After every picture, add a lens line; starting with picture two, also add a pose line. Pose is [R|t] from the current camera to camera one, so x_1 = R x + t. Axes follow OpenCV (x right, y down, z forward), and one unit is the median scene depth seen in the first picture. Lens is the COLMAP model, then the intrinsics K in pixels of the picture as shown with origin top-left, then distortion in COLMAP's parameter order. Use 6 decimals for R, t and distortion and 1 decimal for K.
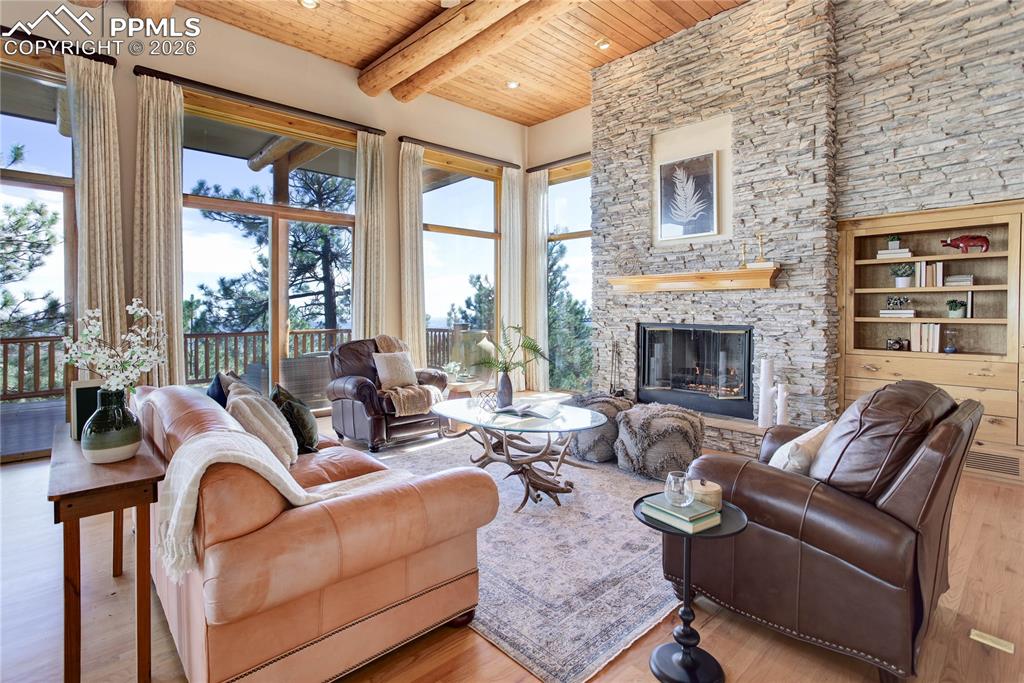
lens RADIAL K [[501.3, 0, 504.9], [0, 501.3, 316.2], [0, 0, 1]] dist [-0.008606, 0.005580]
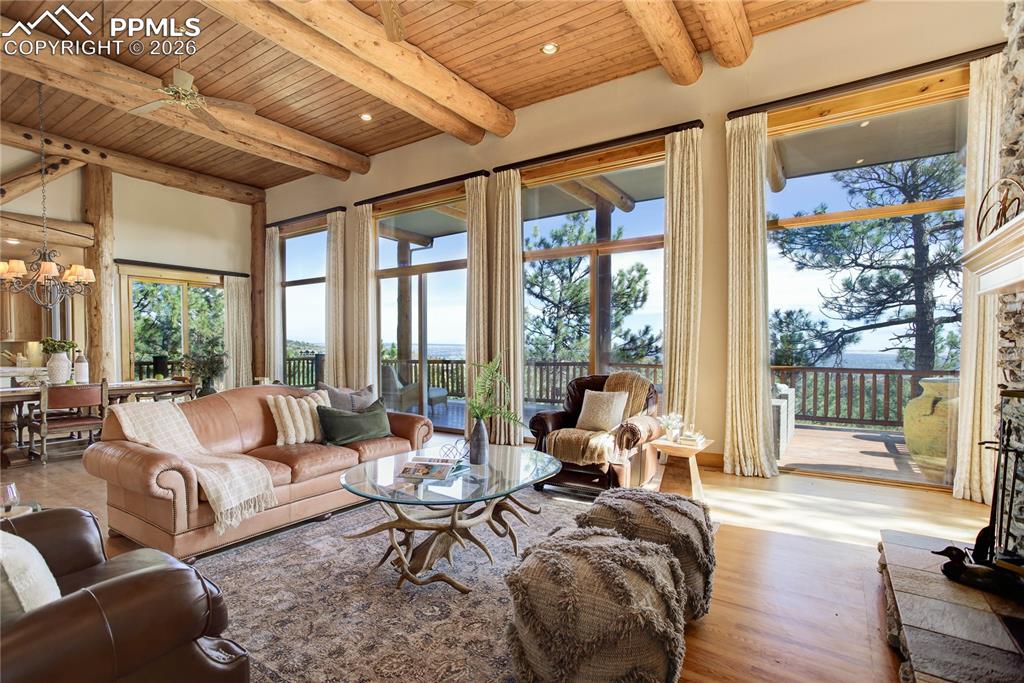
lens RADIAL K [[501.3, 0, 509.9], [0, 501.3, 349.3], [0, 0, 1]] dist [-0.008606, 0.005580]
pose [[0.261534, 0.010987, -0.965132, 0.399067], [-0.007748, 0.999927, 0.009284, -0.003041], [0.965163, 0.005050, 0.261600, 0.423522]]
